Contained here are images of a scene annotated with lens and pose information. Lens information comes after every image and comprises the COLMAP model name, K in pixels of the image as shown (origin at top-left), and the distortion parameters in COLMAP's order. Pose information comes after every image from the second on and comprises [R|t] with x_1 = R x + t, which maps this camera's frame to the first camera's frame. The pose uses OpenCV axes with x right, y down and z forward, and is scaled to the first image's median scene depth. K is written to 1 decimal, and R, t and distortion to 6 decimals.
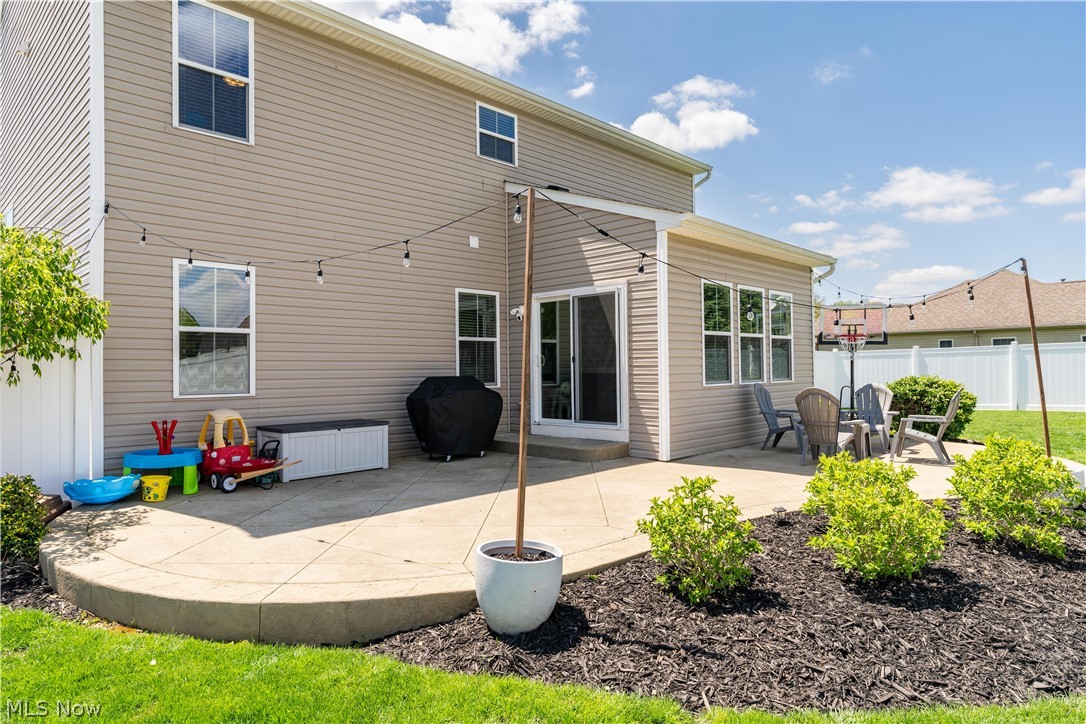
lens RADIAL K [[656.6, 0, 547.7], [0, 656.6, 366.4], [0, 0, 1]] dist [-0.033375, -0.001288]
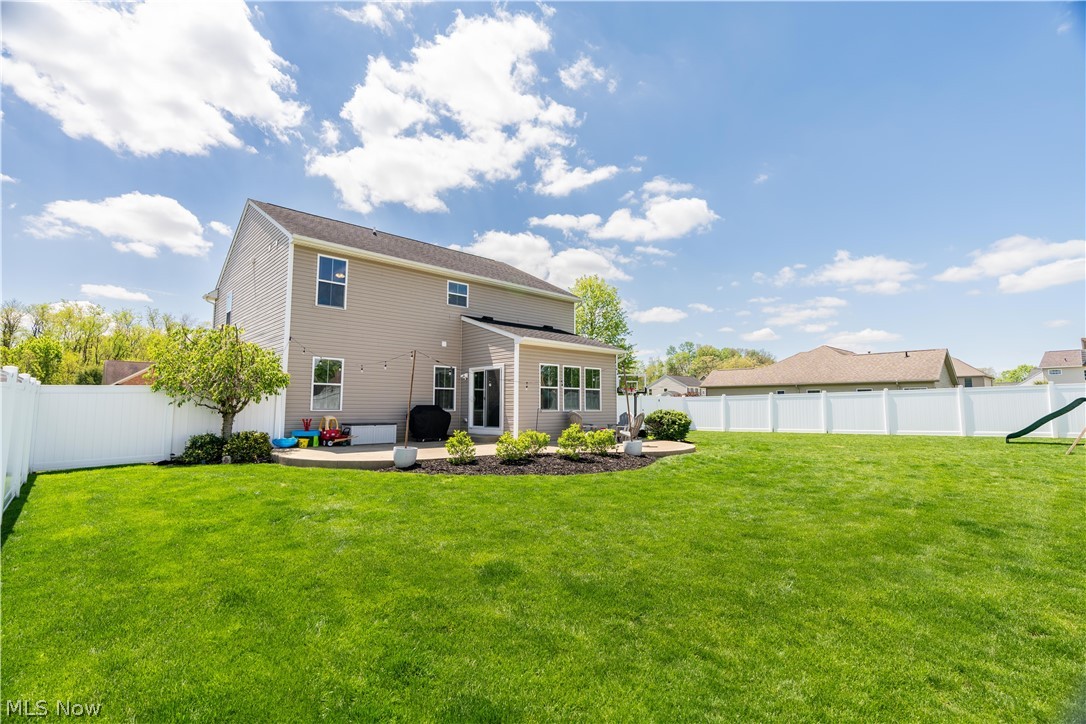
lens RADIAL K [[509.3, 0, 540.1], [0, 509.3, 357.8], [0, 0, 1]] dist [-0.009216, 0.000671]
pose [[0.997751, 0.011949, -0.065960, 0.344224], [-0.017773, 0.995923, -0.088439, 0.001343], [0.064634, 0.089412, 0.993895, -0.716154]]
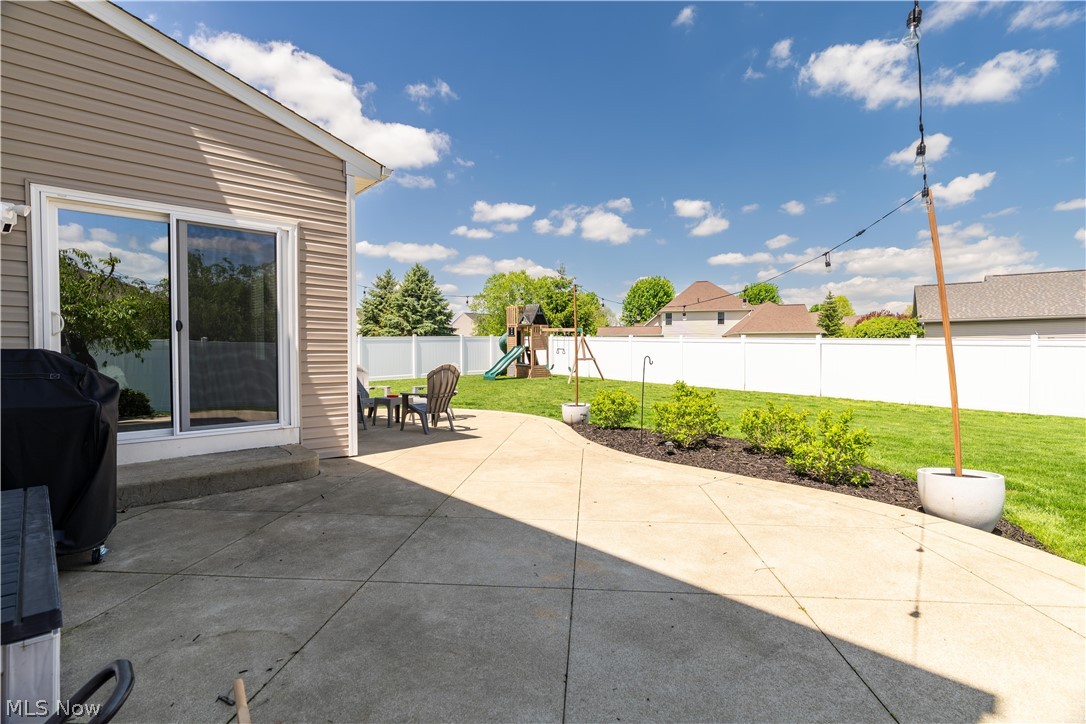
lens RADIAL K [[509.3, 0, 544.7], [0, 509.3, 360.5], [0, 0, 1]] dist [-0.009216, 0.000671]
pose [[0.054375, -0.000380, 0.998521, -0.410205], [-0.001711, 0.999998, 0.000473, 0.020846], [-0.998519, -0.001735, 0.054374, 0.660287]]
